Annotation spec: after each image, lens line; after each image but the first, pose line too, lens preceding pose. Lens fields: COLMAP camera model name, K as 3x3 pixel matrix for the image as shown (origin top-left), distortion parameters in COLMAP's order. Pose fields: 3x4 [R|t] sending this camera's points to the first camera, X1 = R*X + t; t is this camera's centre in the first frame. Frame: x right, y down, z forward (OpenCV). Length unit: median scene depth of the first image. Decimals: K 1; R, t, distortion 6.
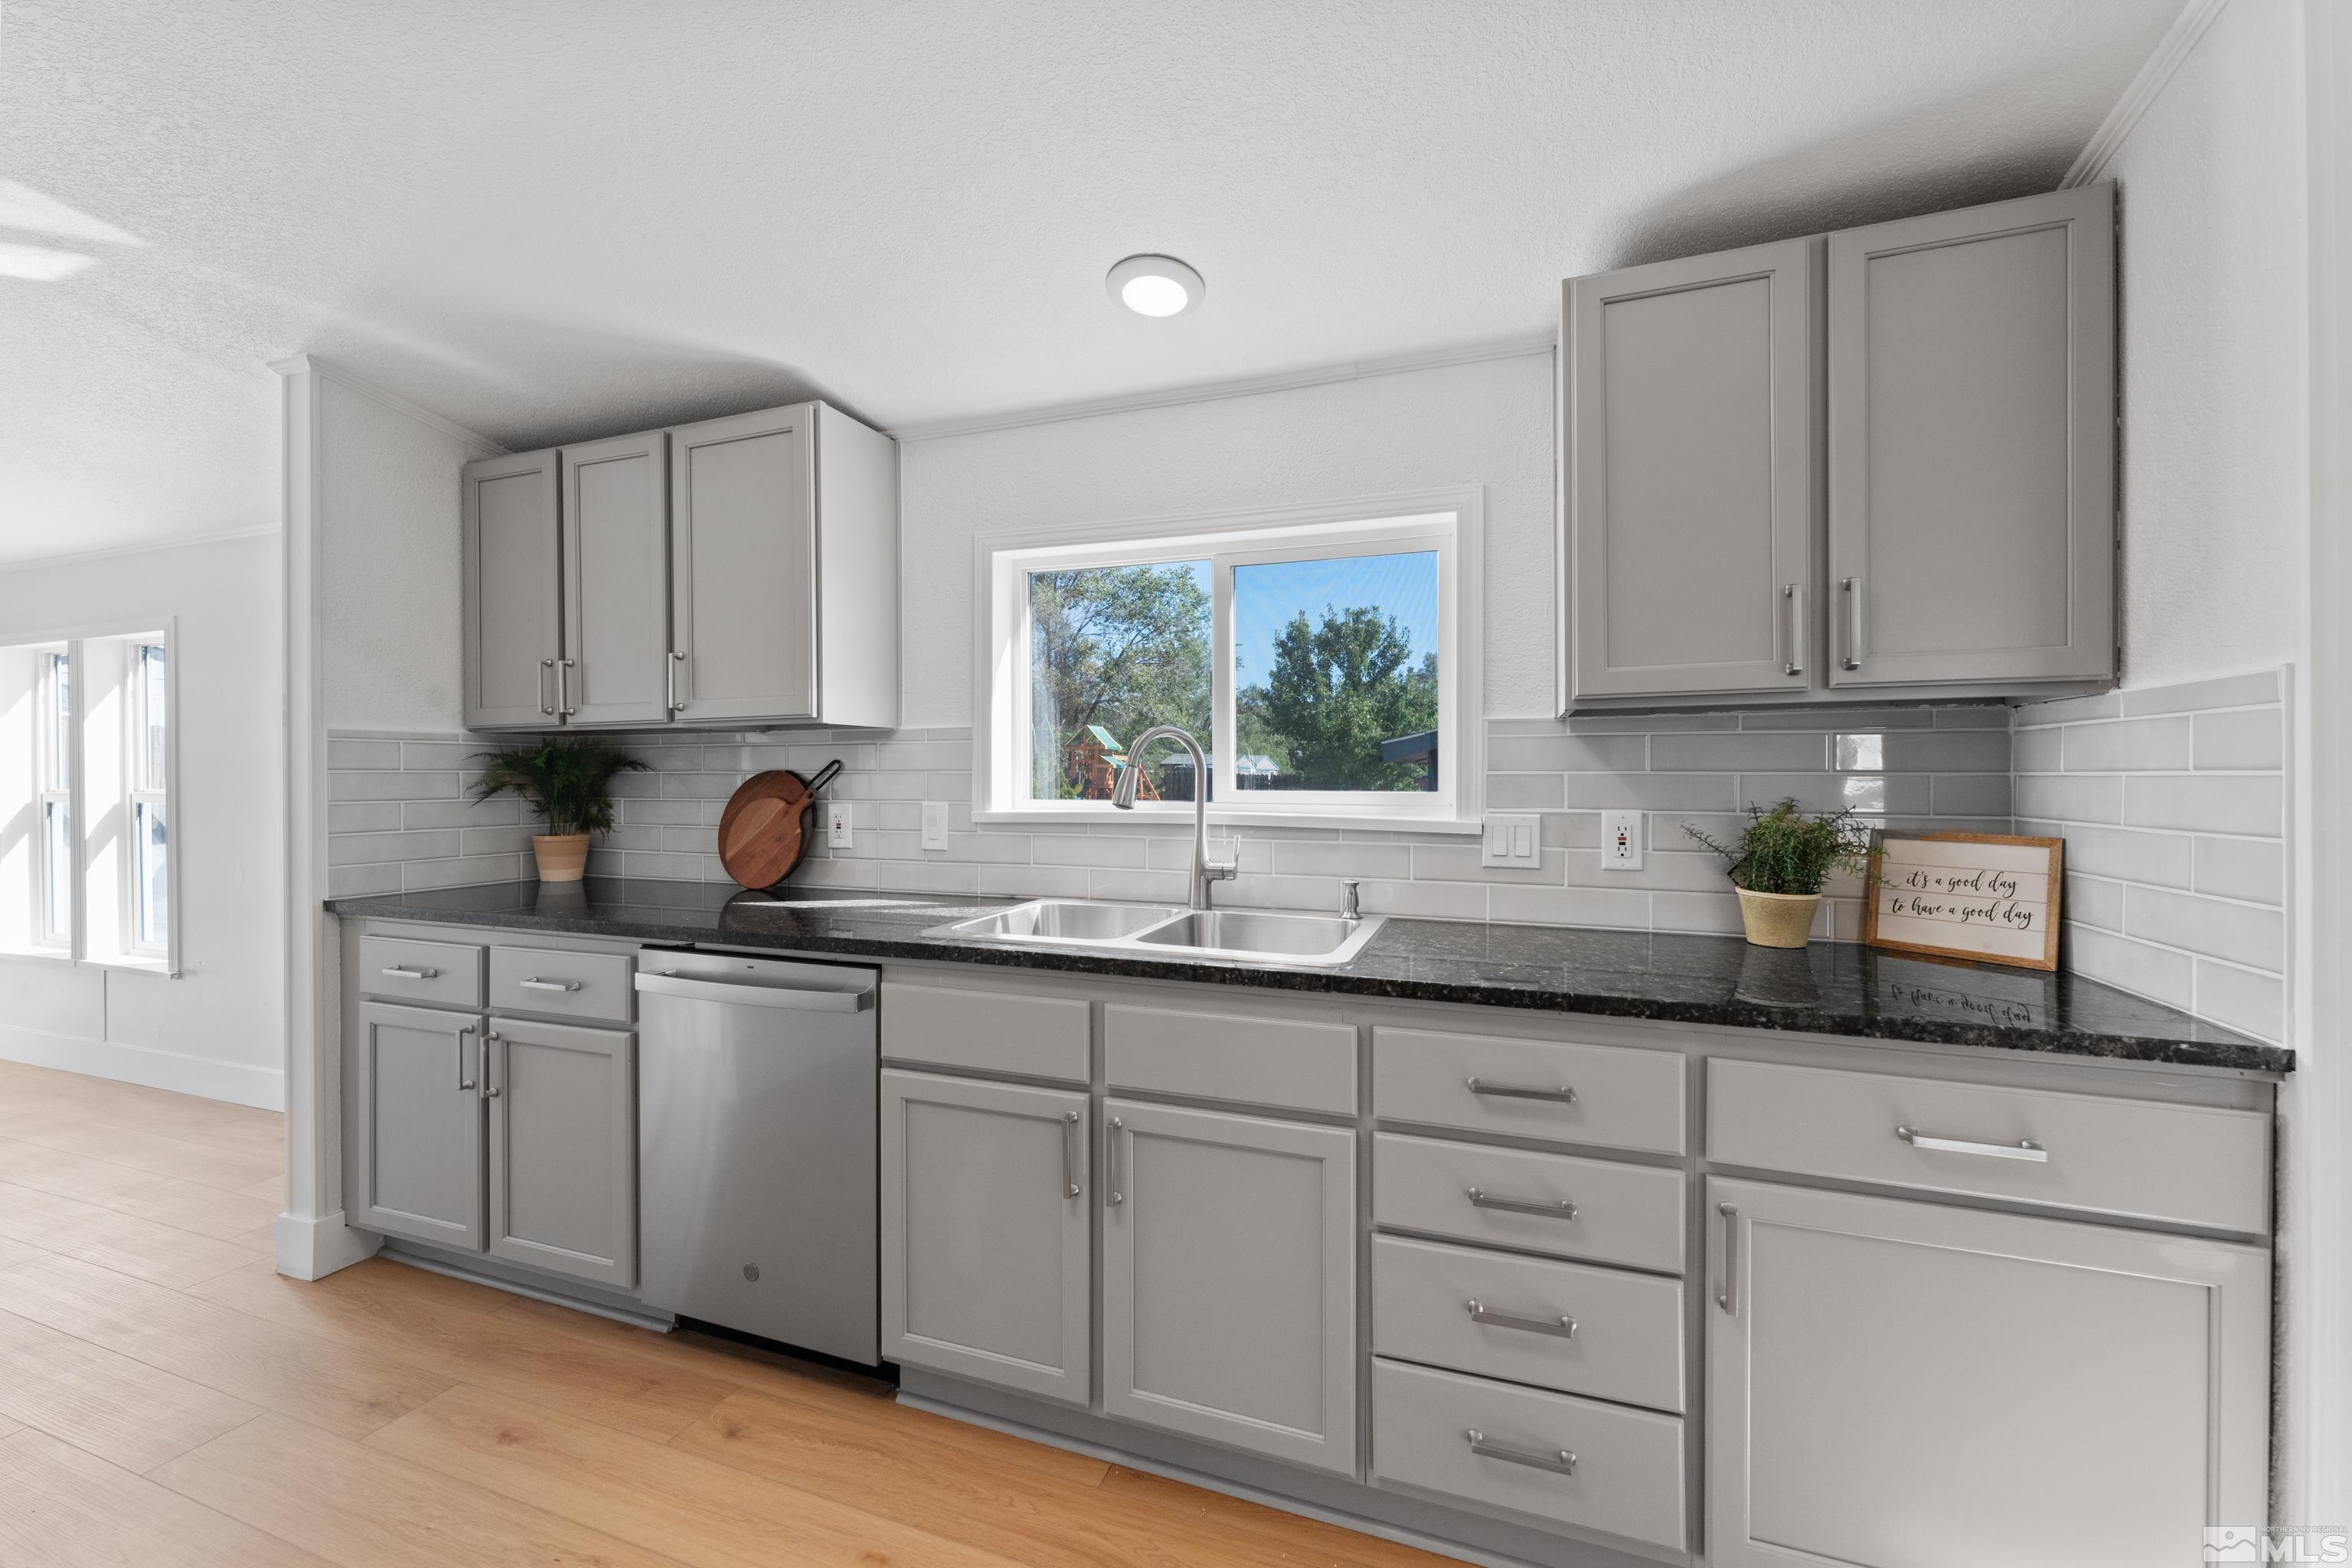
lens RADIAL K [[938.1, 0, 1173.2], [0, 938.1, 777.1], [0, 0, 1]] dist [0.000191, 0.000117]
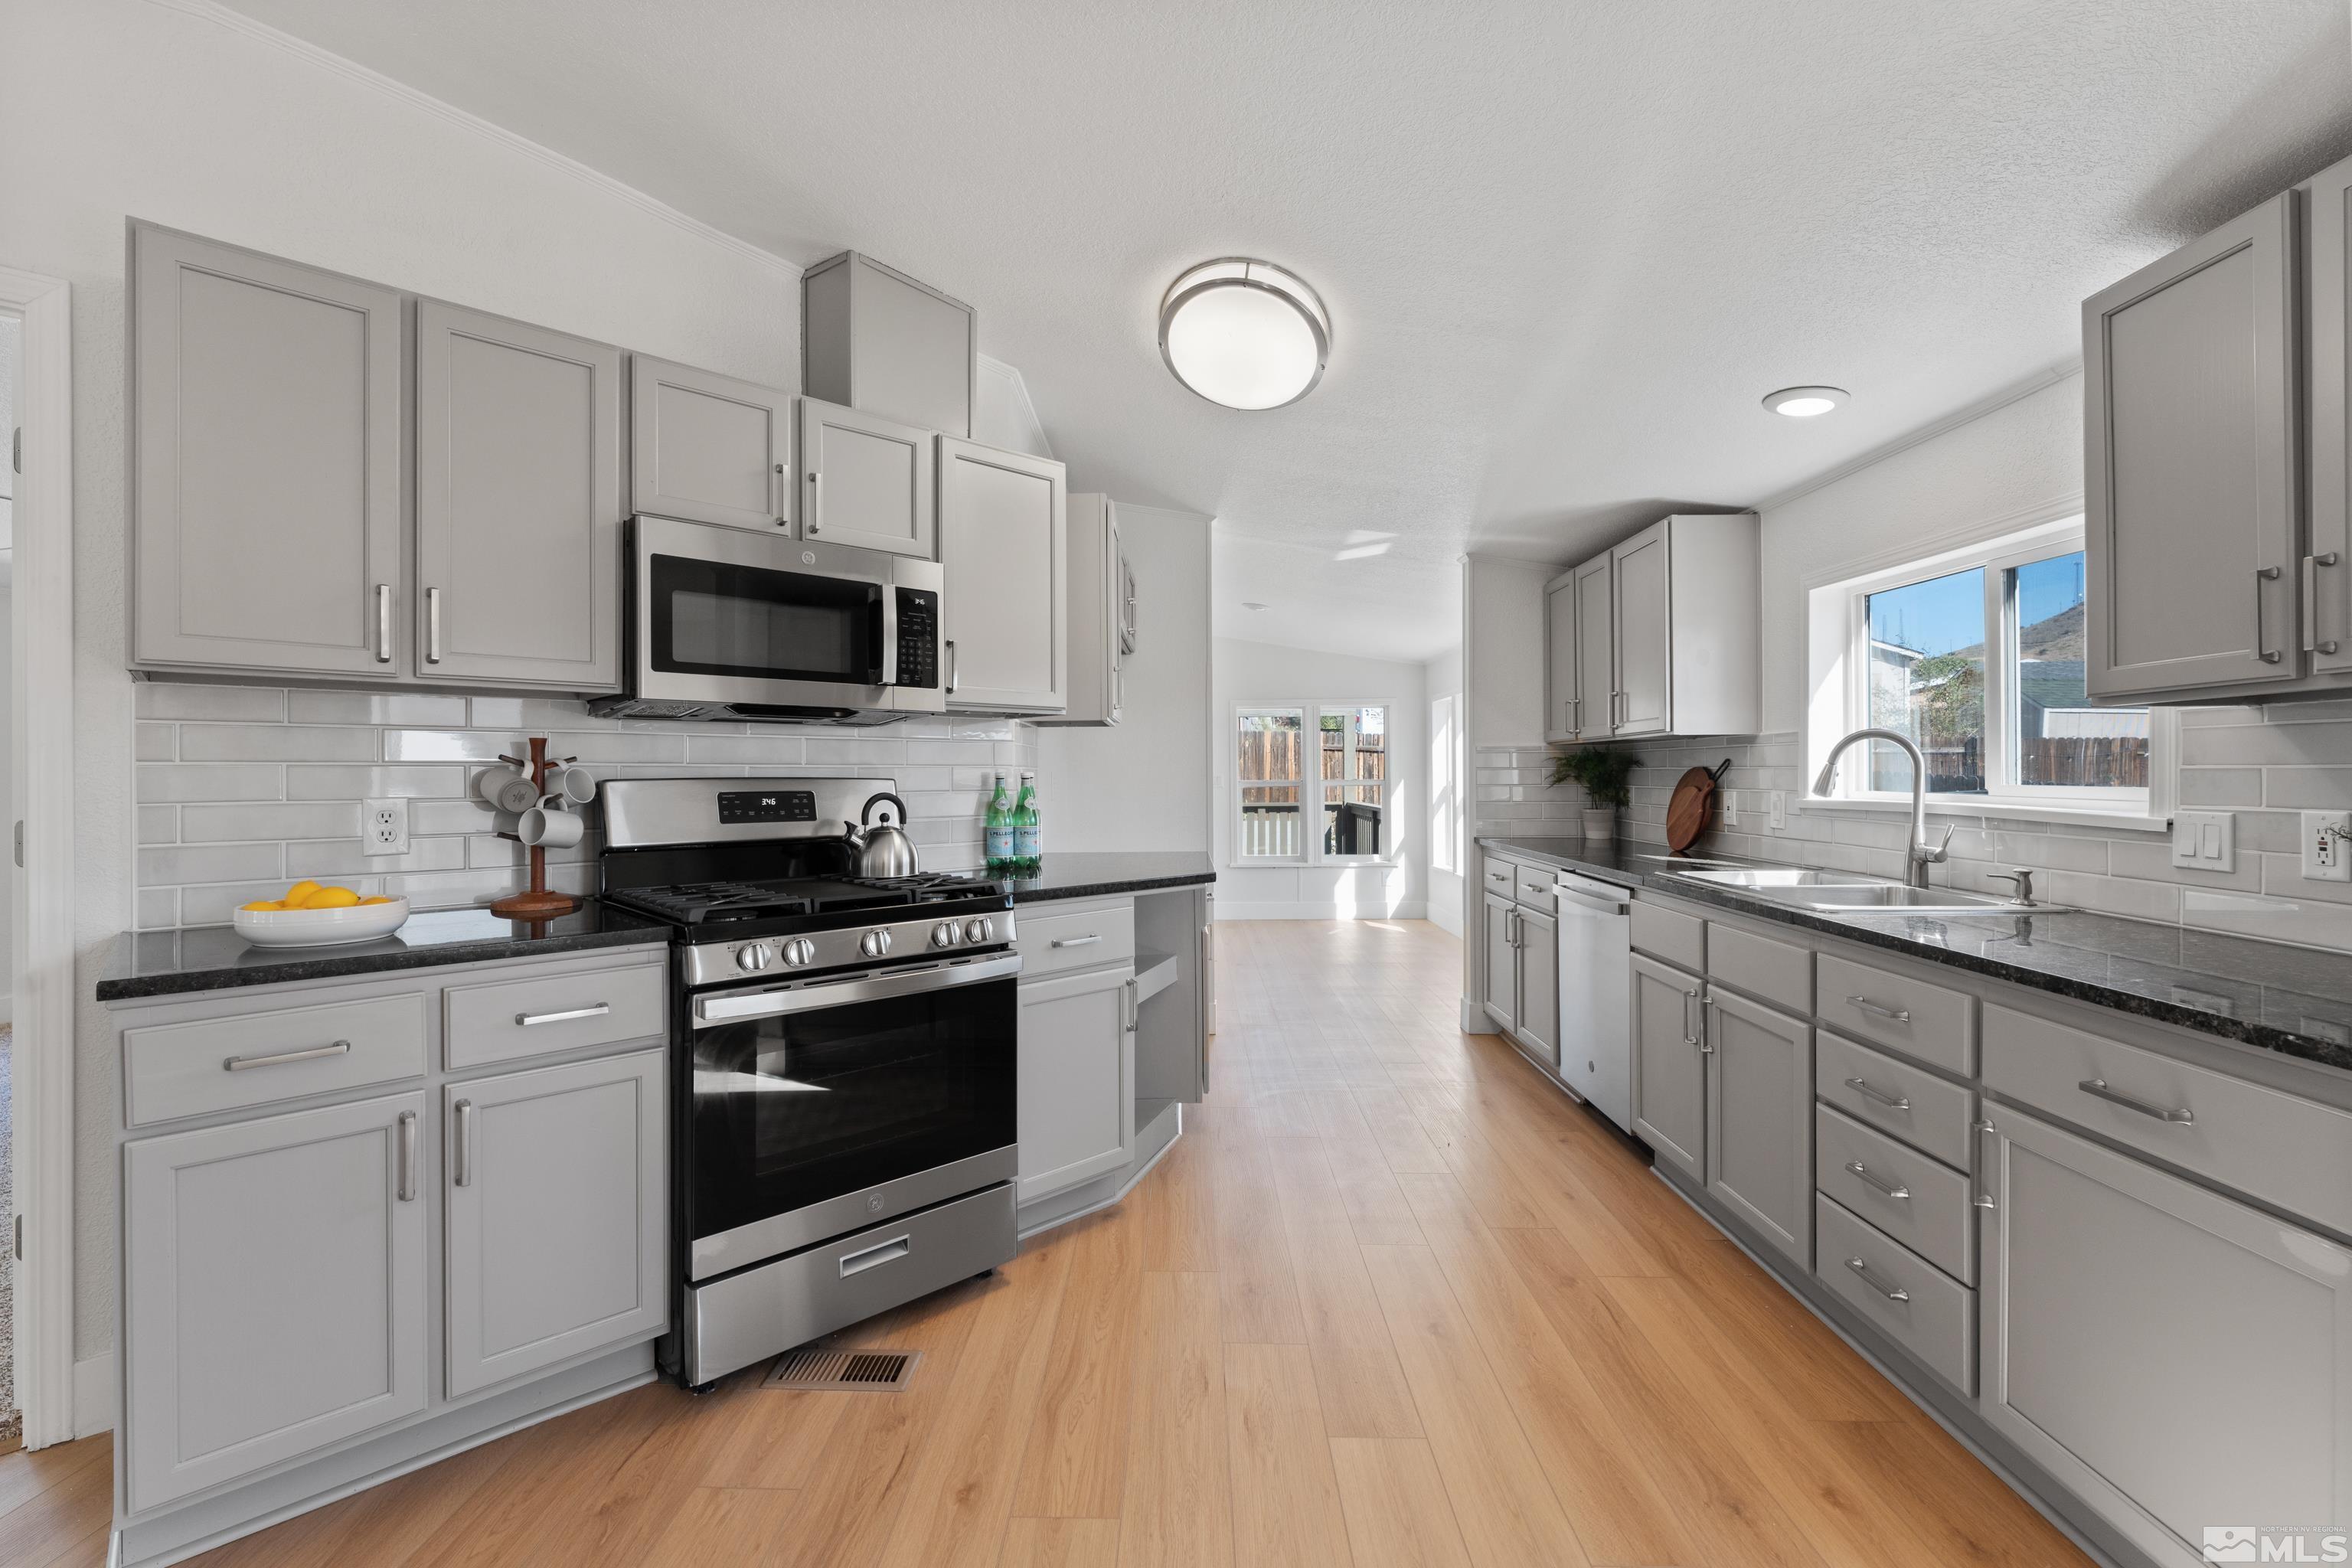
lens RADIAL K [[1013.9, 0, 1176.0], [0, 1013.9, 784.0], [0, 0, 1]] dist [-0.000513, 0.000109]
pose [[0.328069, 0.010615, -0.944594, 0.940451], [0.002814, 0.999921, 0.012214, -0.002762], [0.944650, -0.006665, 0.328013, -0.274465]]
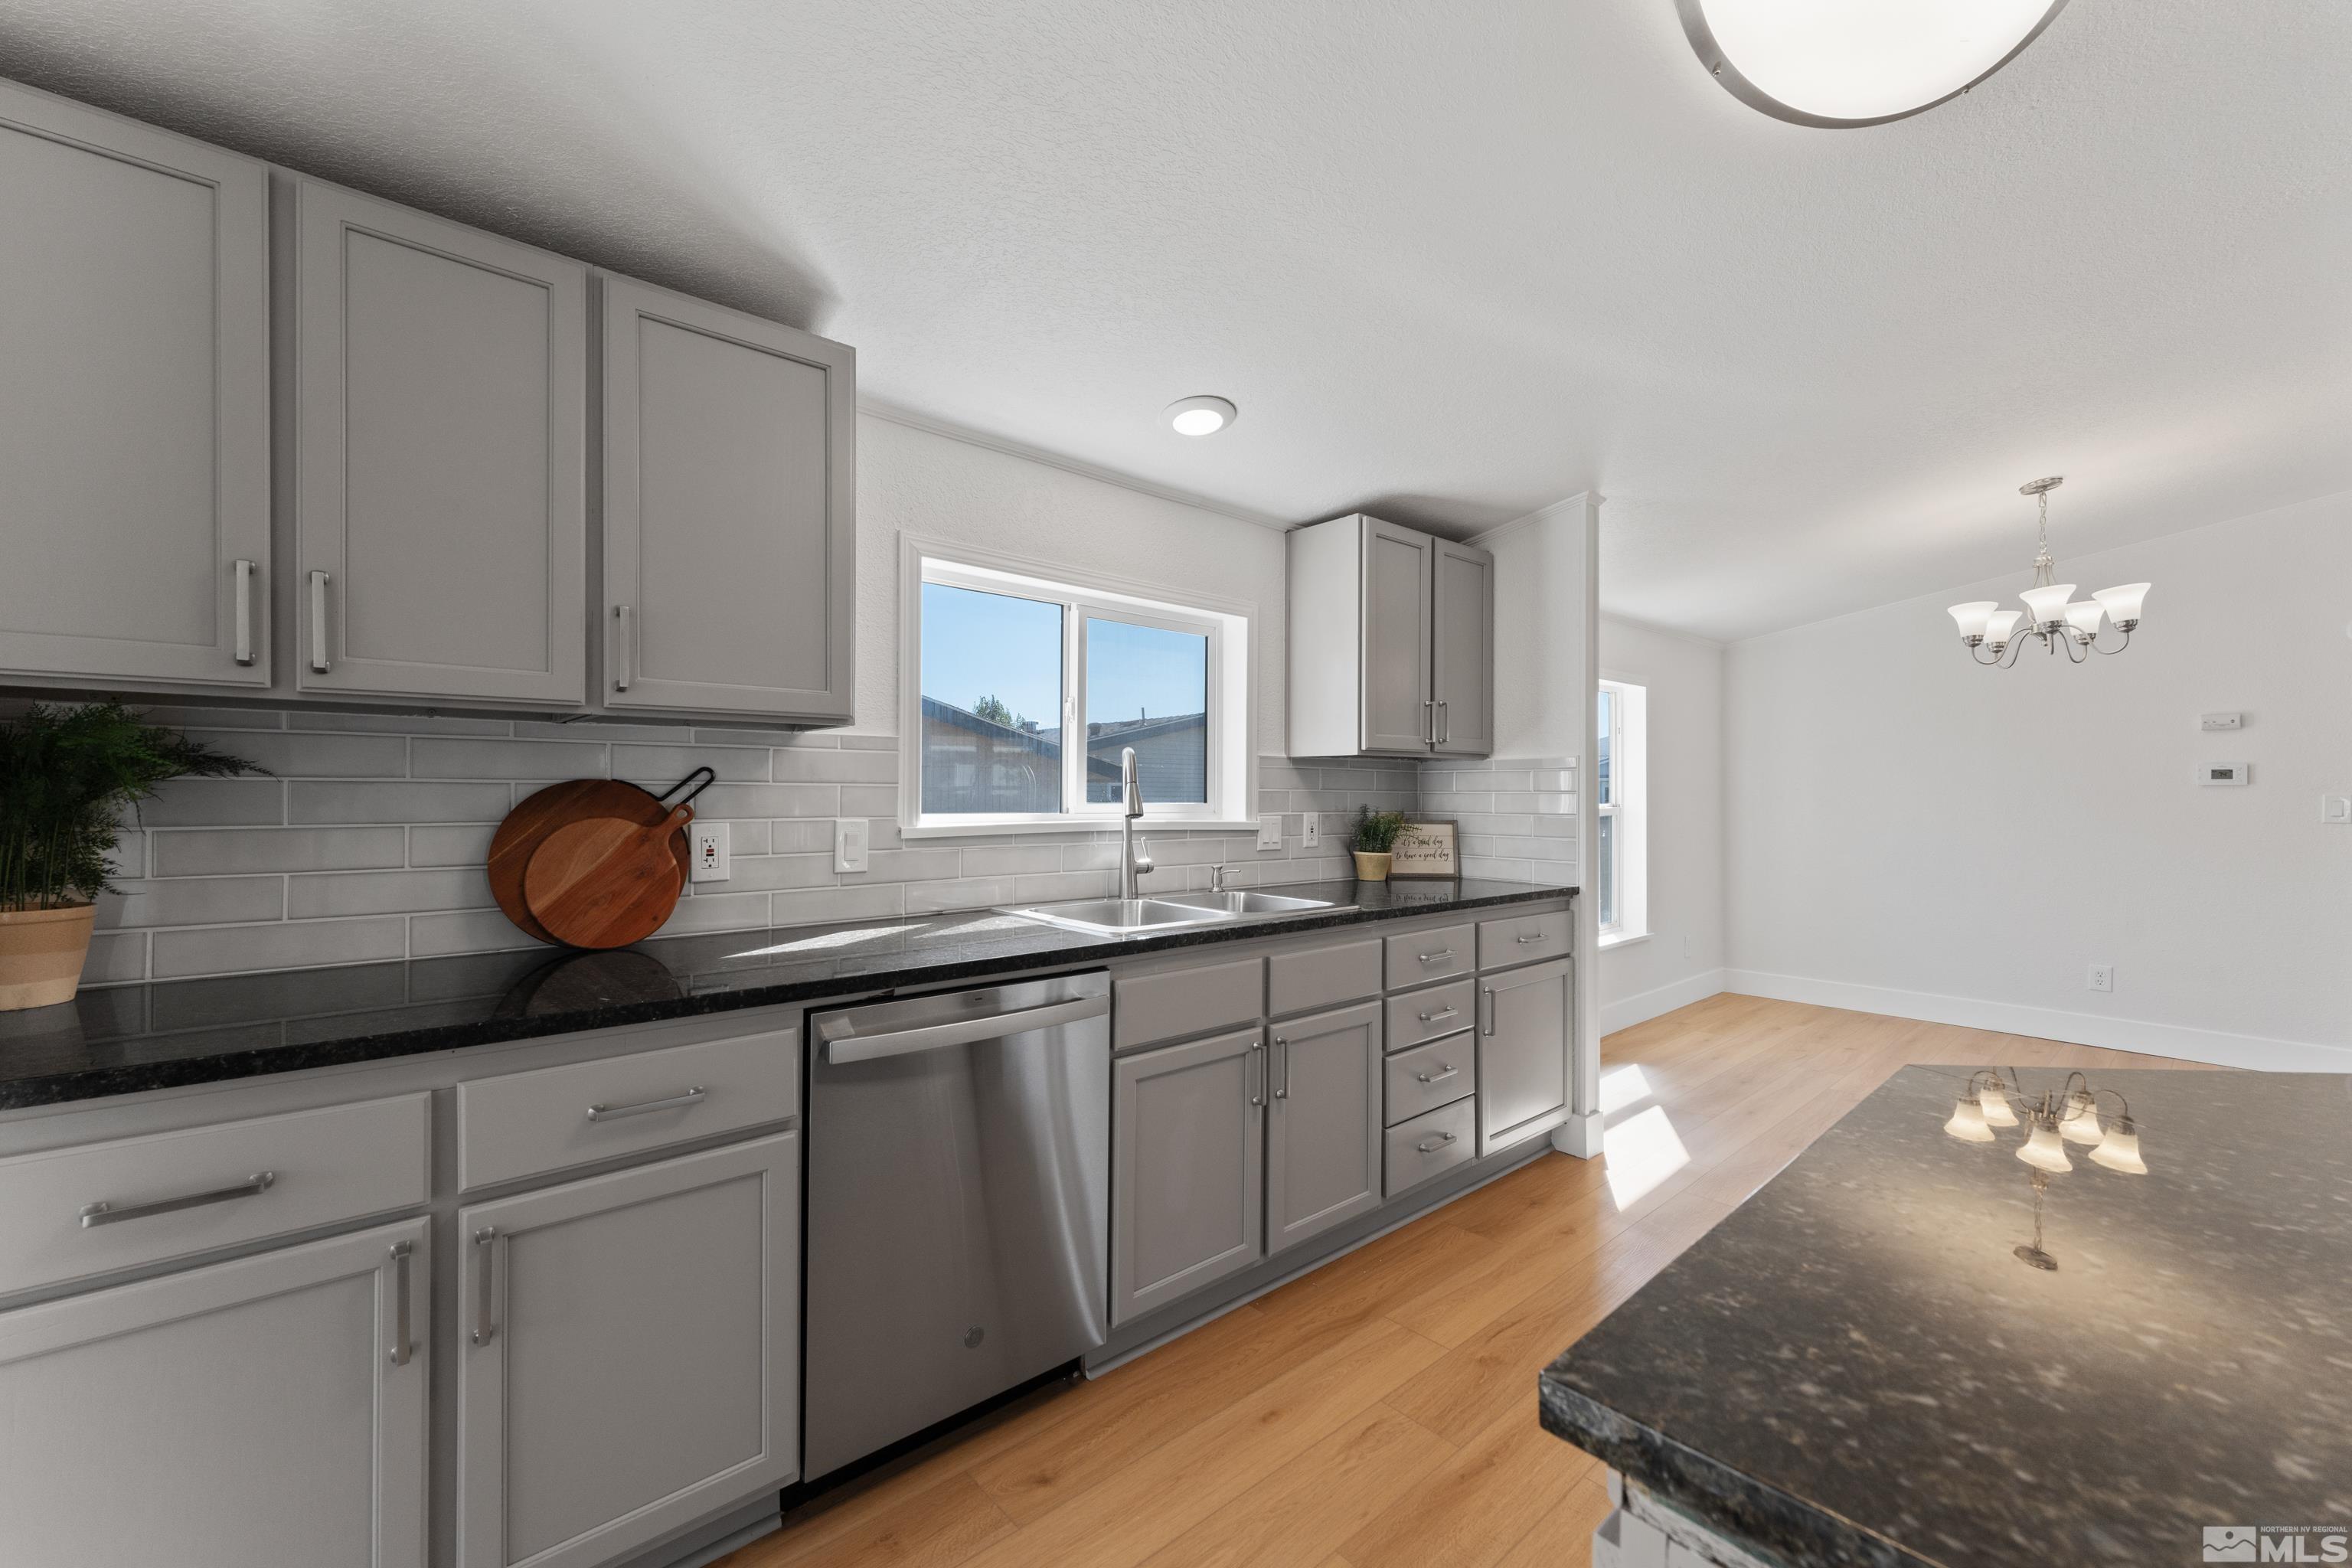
lens RADIAL K [[934.0, 0, 1172.4], [0, 934.0, 789.2], [0, 0, 1]] dist [-0.000284, 0.000020]
pose [[0.486890, 0.007697, 0.873429, -1.058992], [-0.002371, 0.999969, -0.007490, 0.005842], [-0.873460, 0.001576, 0.486893, 0.364117]]
